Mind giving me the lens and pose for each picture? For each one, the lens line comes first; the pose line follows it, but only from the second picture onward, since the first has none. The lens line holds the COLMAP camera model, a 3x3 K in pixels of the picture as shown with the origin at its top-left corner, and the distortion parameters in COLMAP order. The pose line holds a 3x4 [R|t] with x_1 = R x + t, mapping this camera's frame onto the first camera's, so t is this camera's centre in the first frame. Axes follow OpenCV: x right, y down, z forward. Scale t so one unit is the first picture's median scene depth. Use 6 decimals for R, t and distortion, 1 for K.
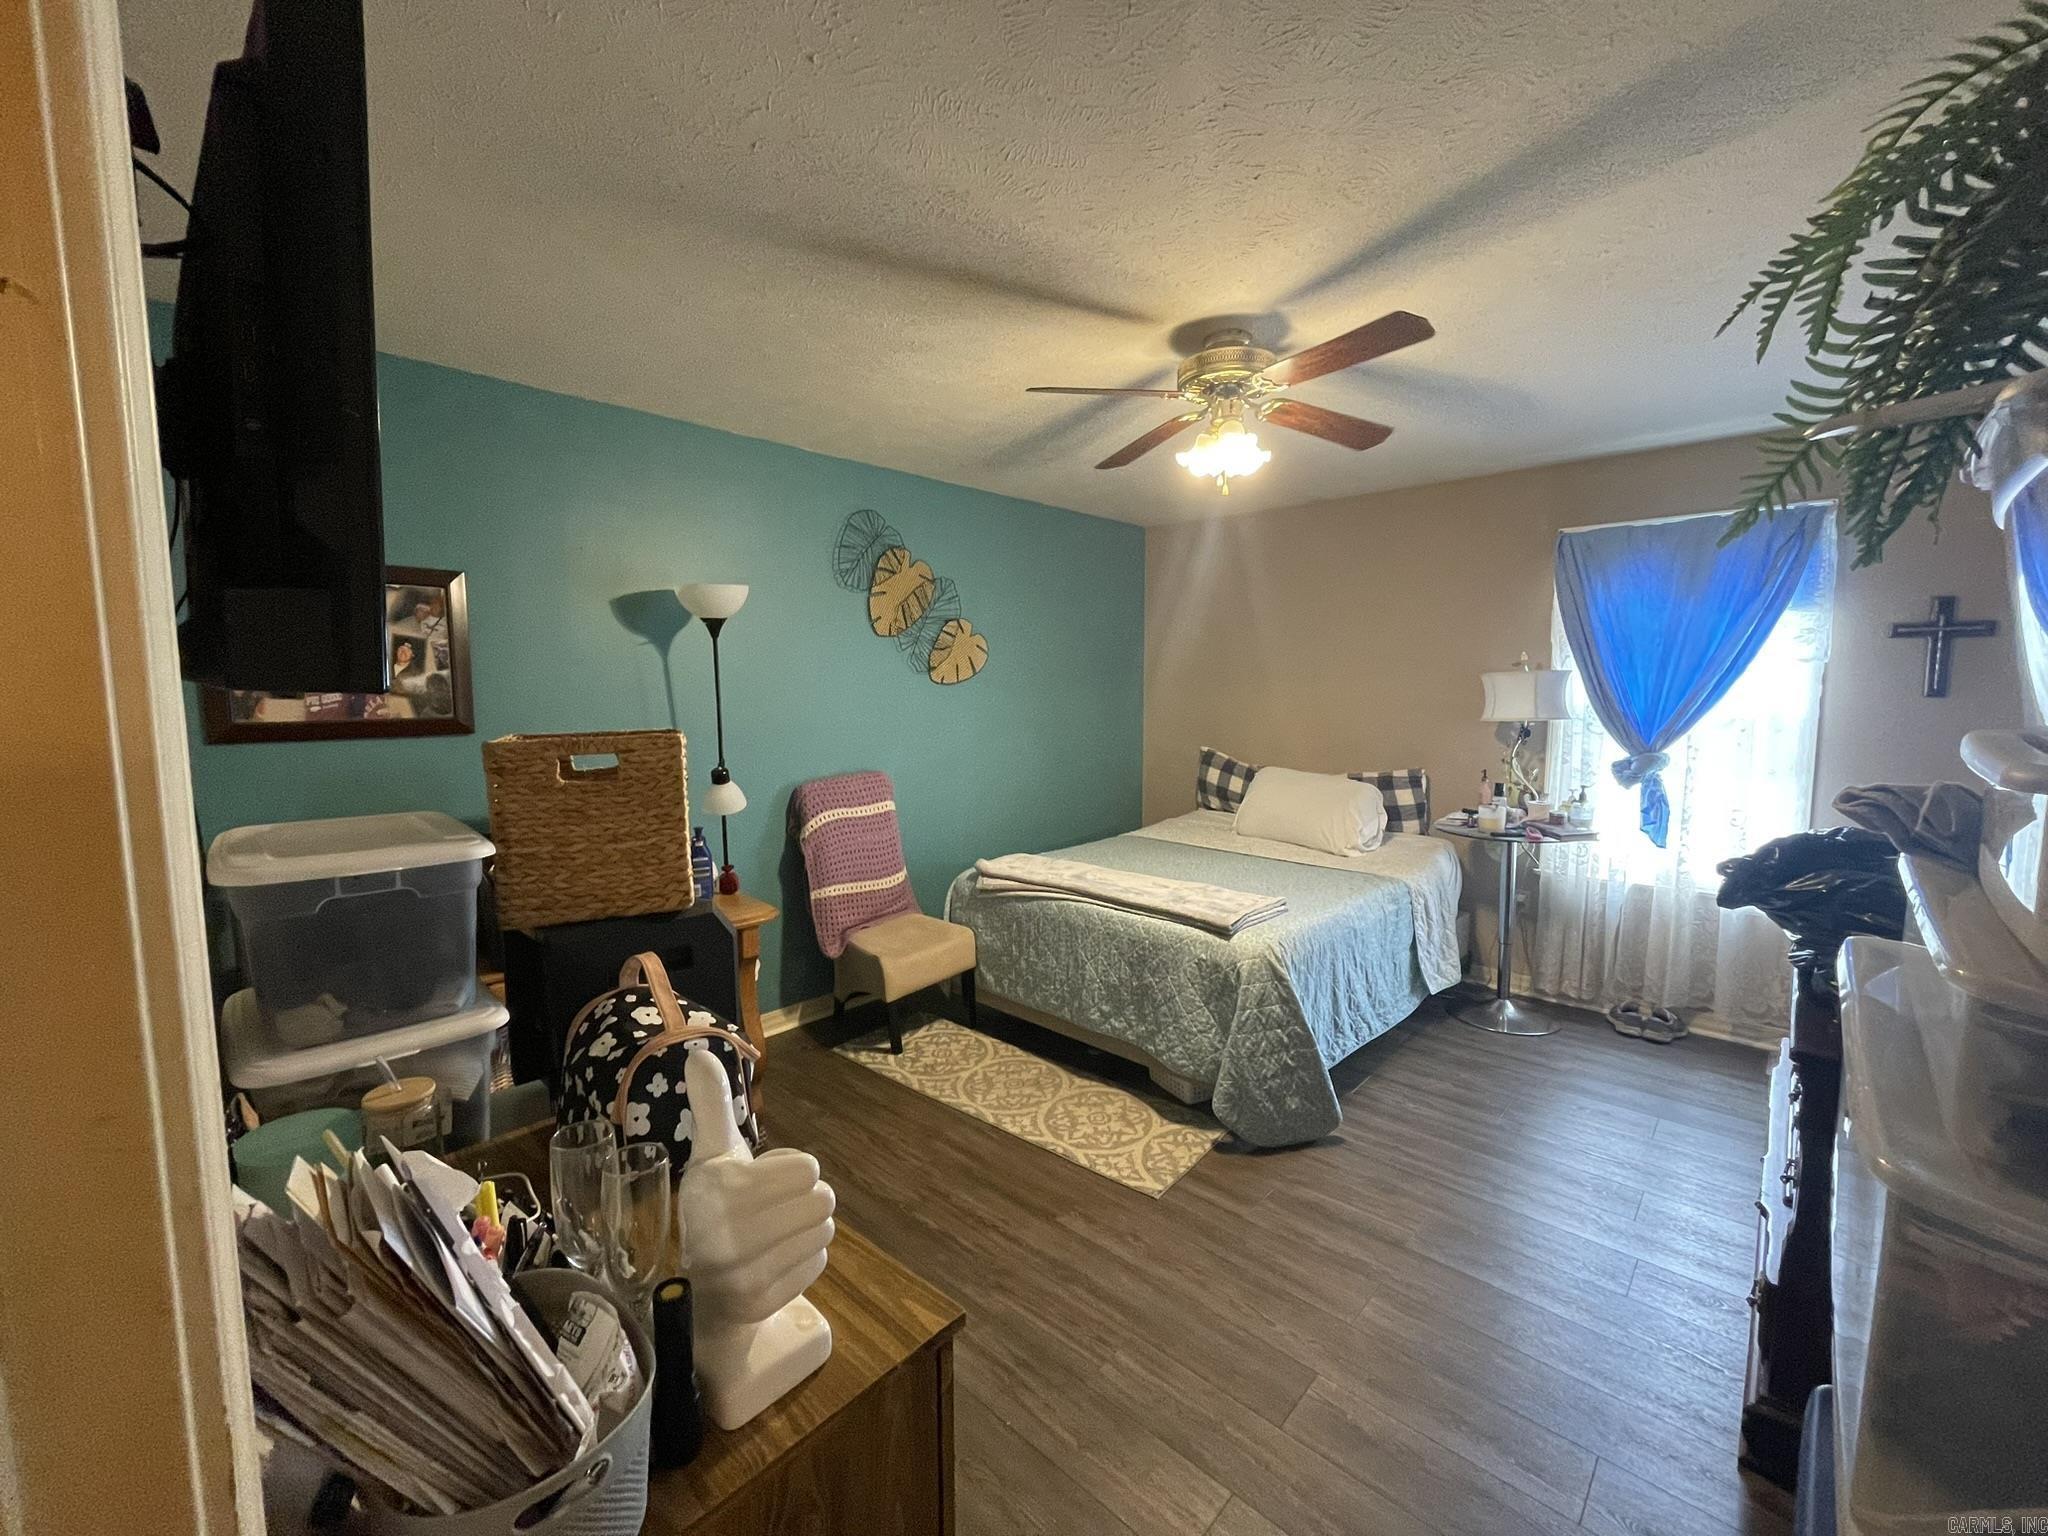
lens RADIAL K [[827.4, 0, 1021.6], [0, 827.4, 764.4], [0, 0, 1]] dist [-0.004038, 0.000064]
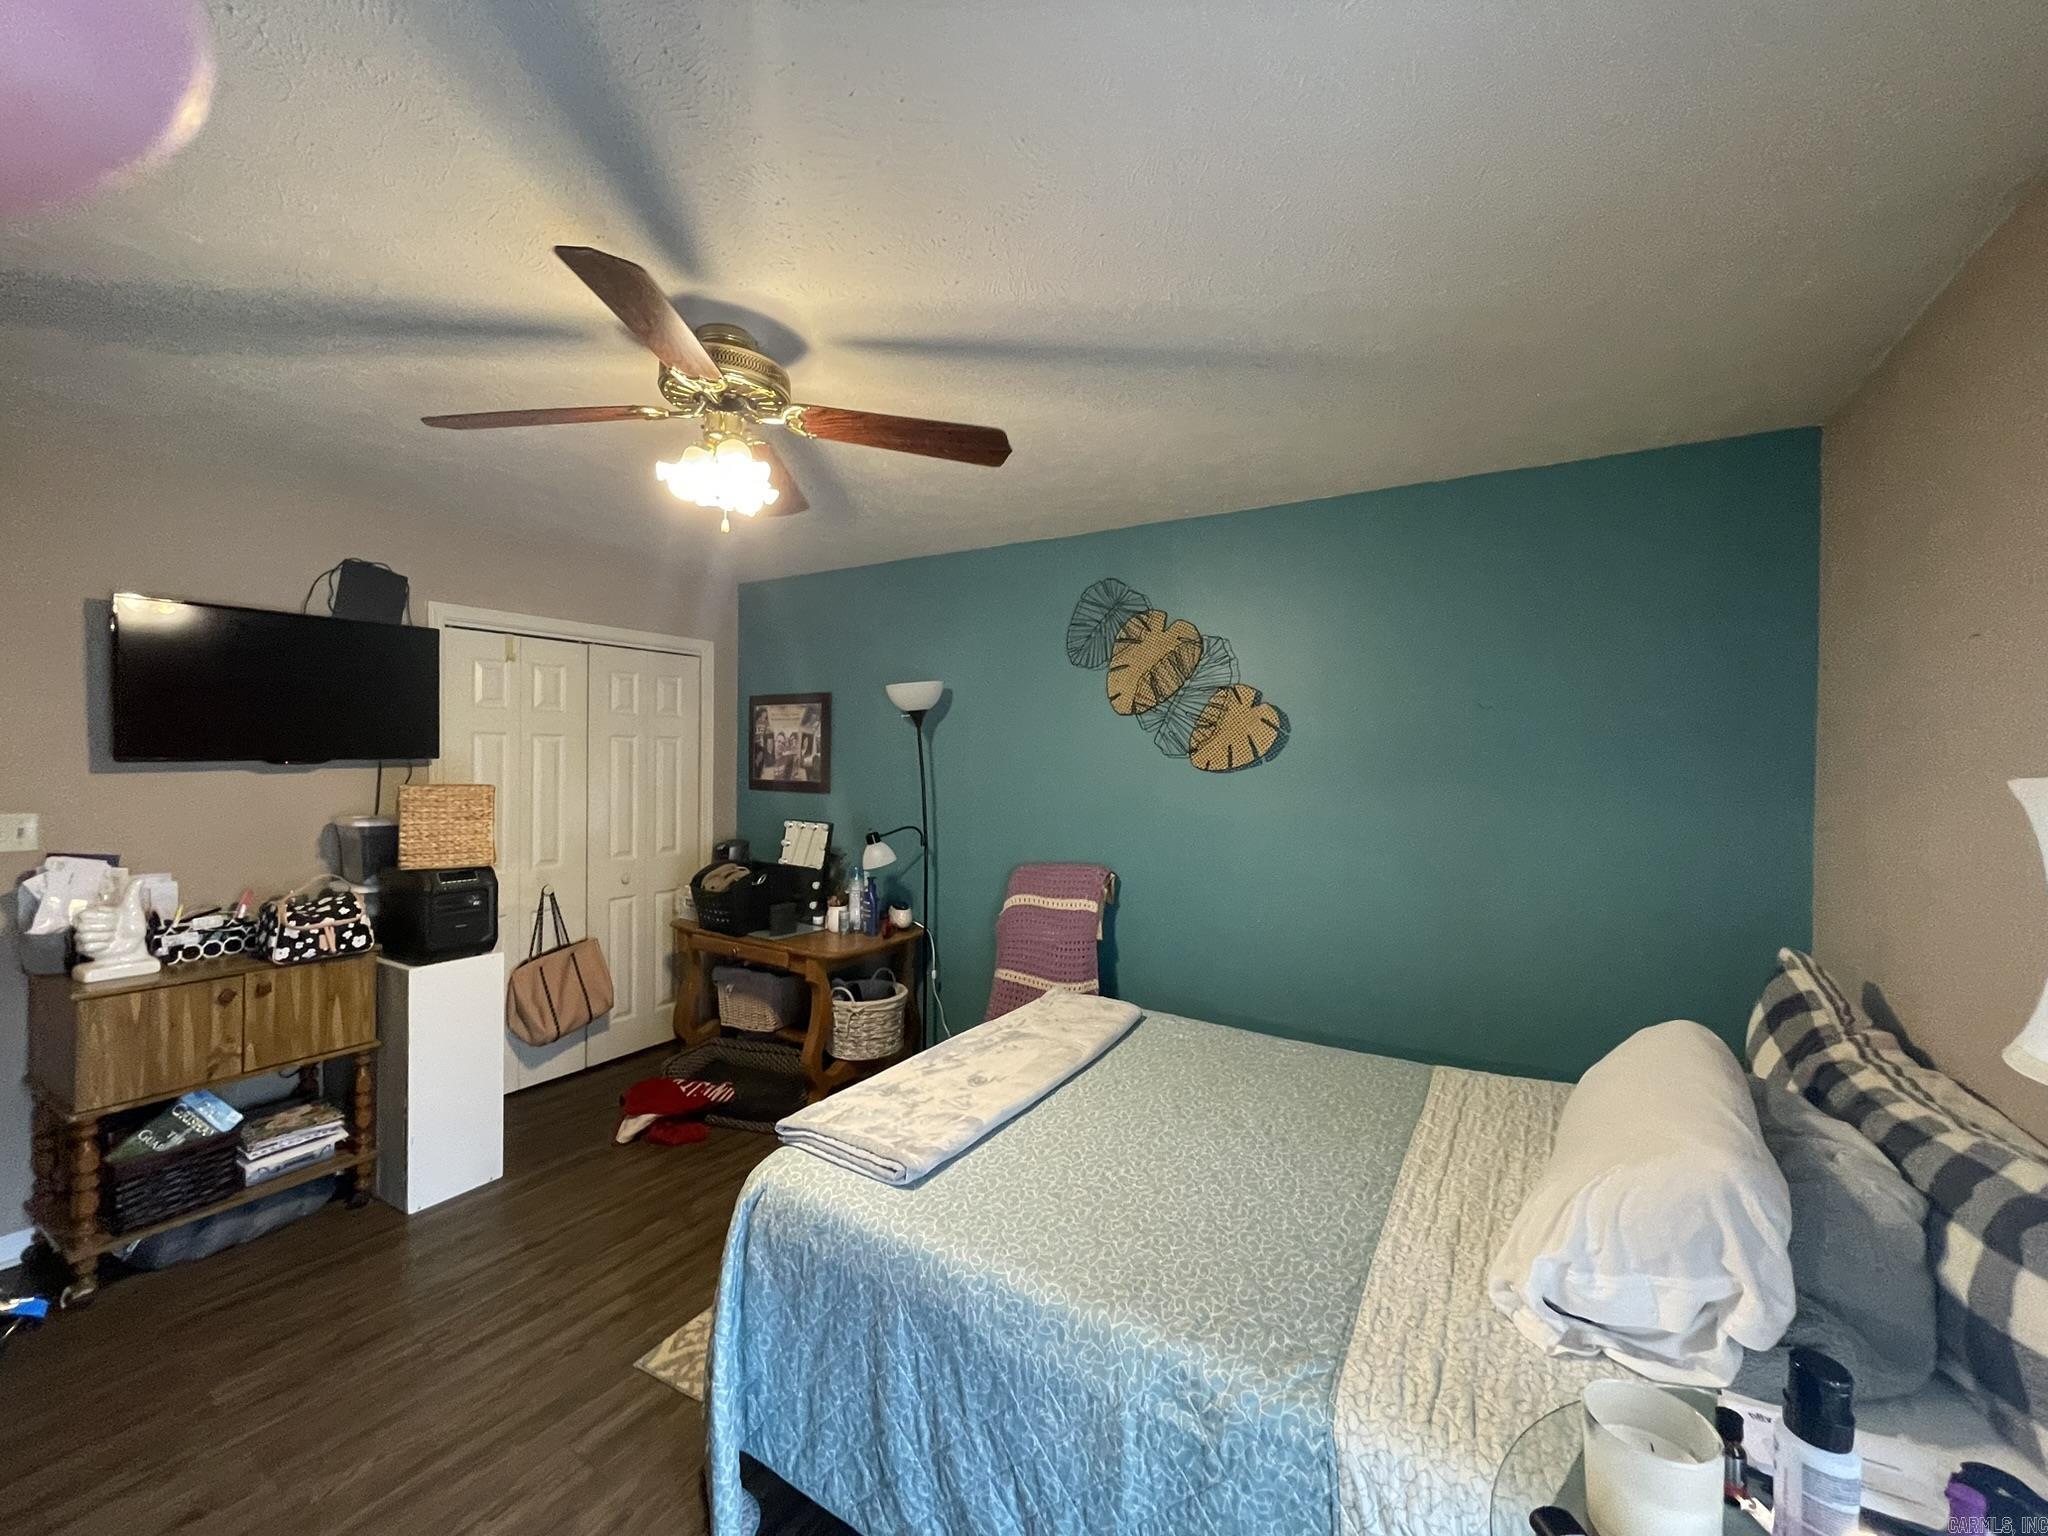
lens RADIAL K [[827.4, 0, 1021.6], [0, 827.4, 764.4], [0, 0, 1]] dist [-0.004038, 0.000064]
pose [[0.195193, 0.018982, -0.980581, 0.673667], [-0.106026, 0.994362, -0.001857, -0.088631], [0.975017, 0.104330, 0.196105, 0.723689]]
